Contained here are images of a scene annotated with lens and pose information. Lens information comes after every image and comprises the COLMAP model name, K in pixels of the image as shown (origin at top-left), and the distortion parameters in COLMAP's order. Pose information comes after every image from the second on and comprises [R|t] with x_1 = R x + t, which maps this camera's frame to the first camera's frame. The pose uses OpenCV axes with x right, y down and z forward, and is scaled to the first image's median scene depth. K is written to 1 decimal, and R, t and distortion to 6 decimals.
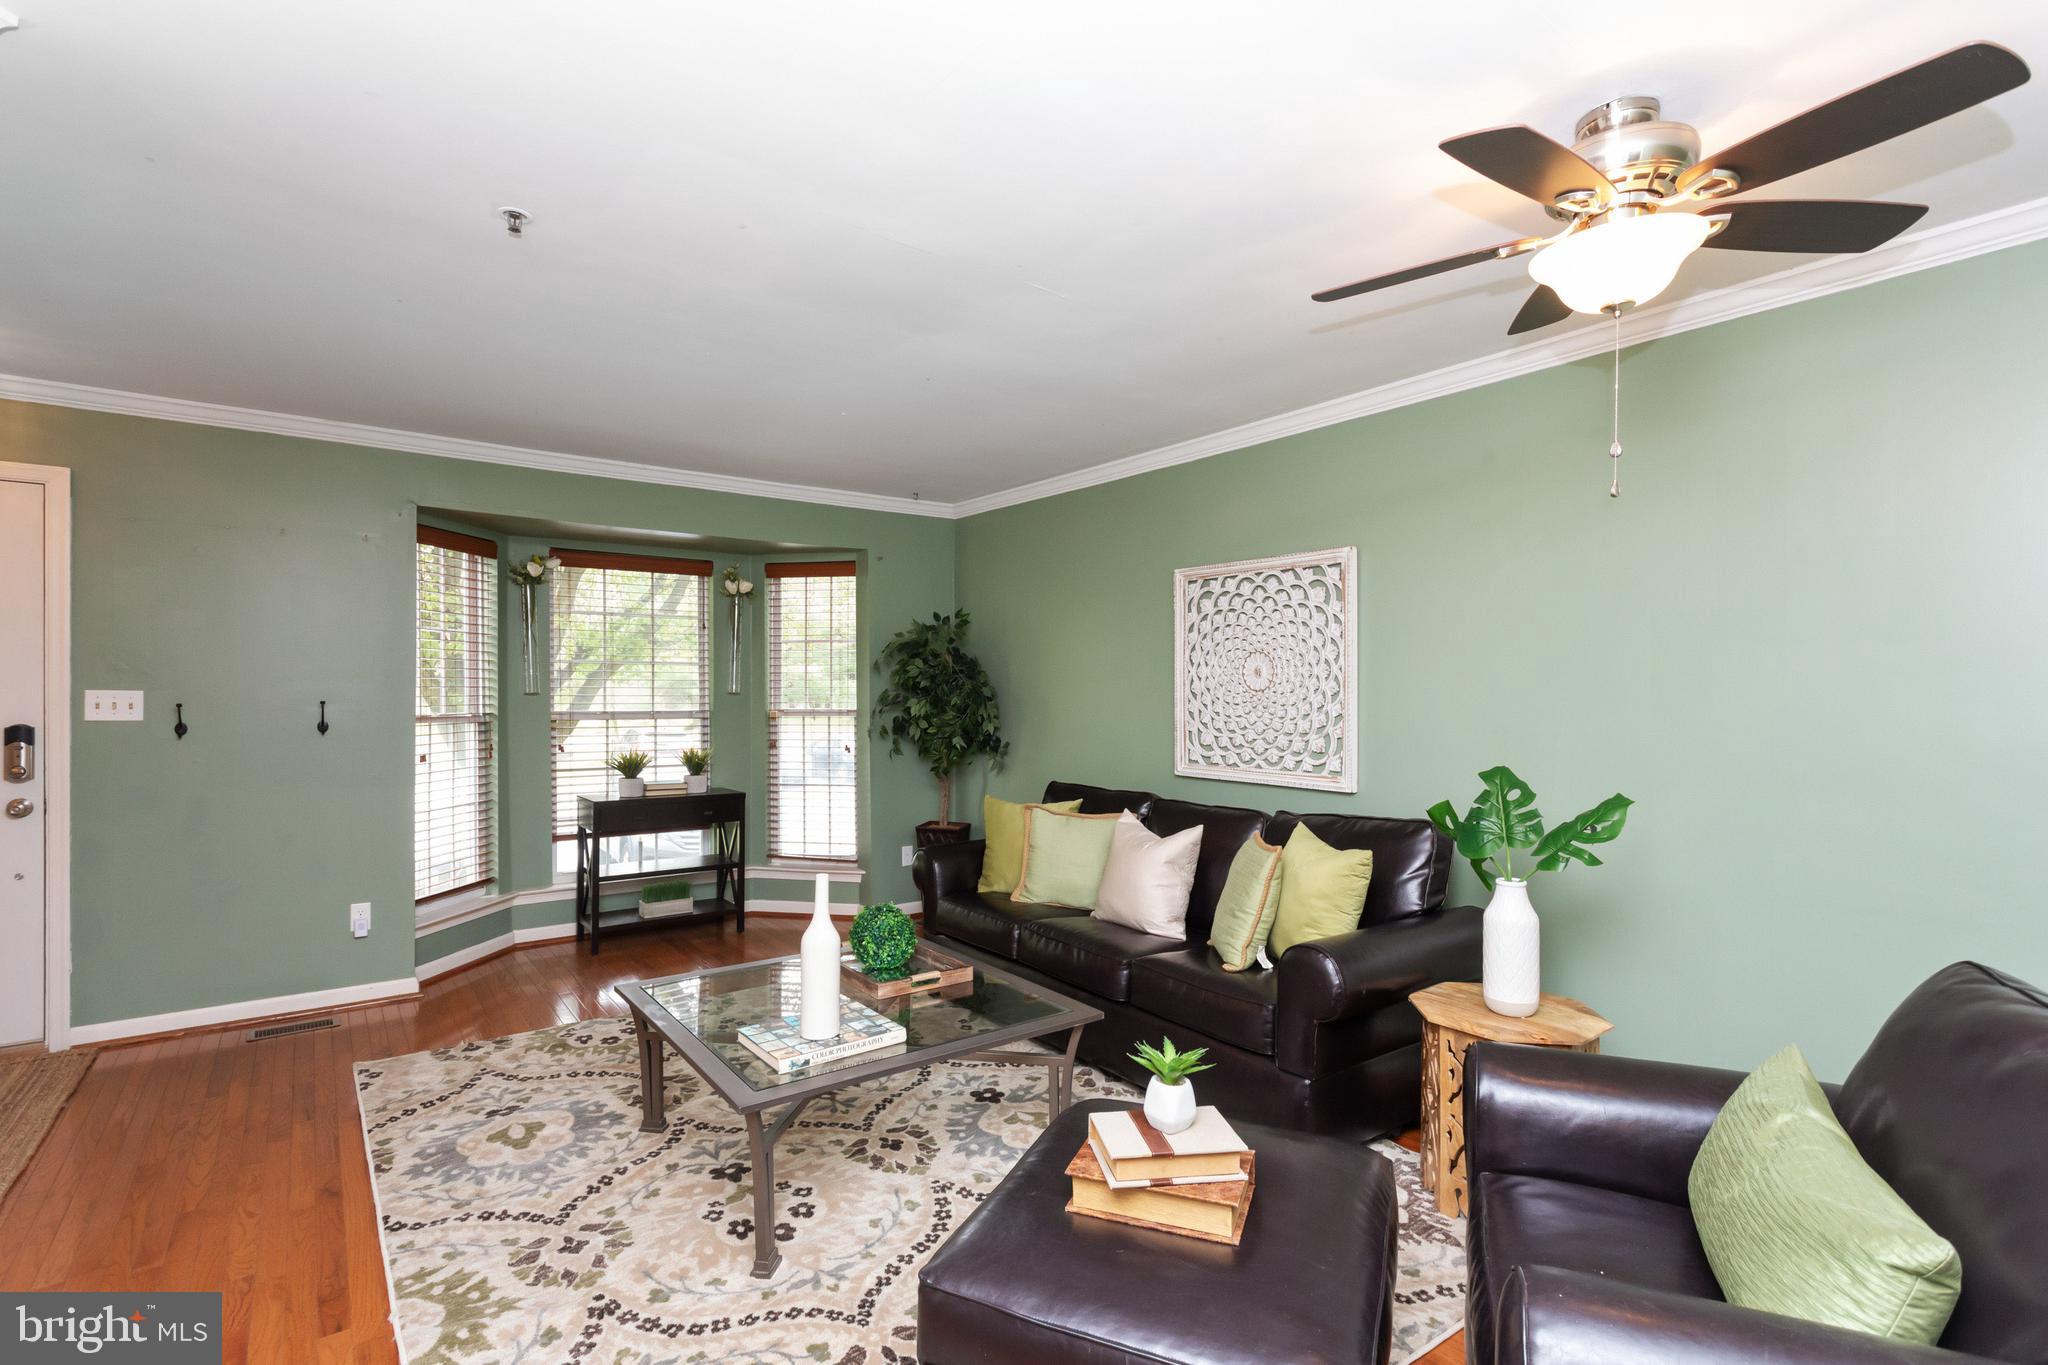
lens RADIAL K [[970.0, 0, 1021.3], [0, 970.0, 671.7], [0, 0, 1]] dist [-0.004753, 0.009999]
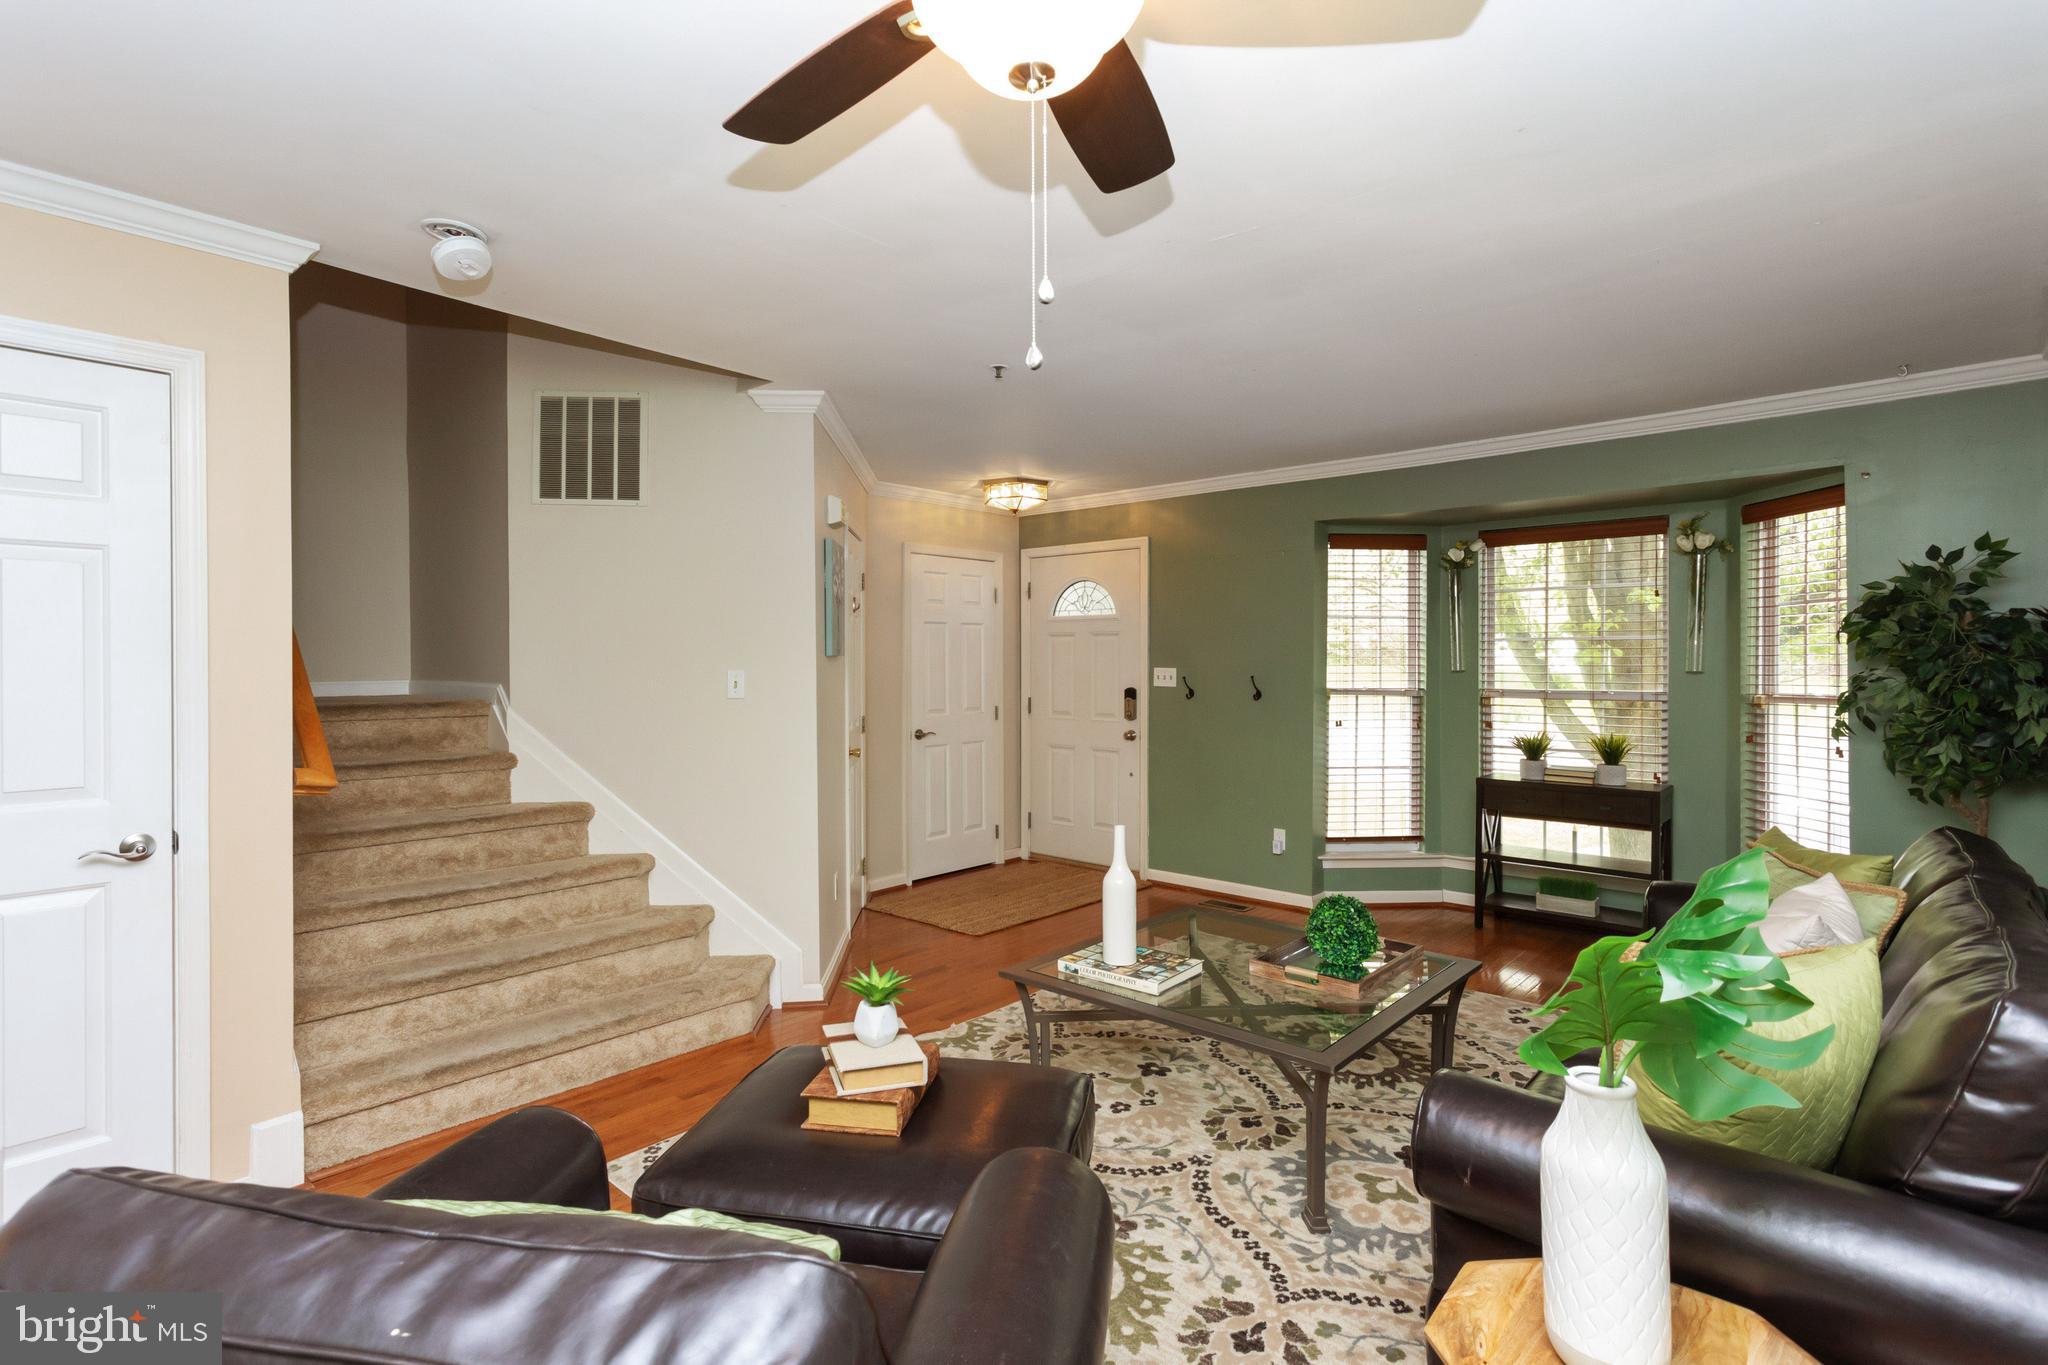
lens RADIAL K [[970.0, 0, 1021.3], [0, 970.0, 671.7], [0, 0, 1]] dist [-0.004753, 0.009999]
pose [[0.203593, 0.004699, -0.979044, 0.446977], [0.017049, 0.999820, 0.008344, 0.005805], [0.978907, -0.018390, 0.203476, 0.321512]]
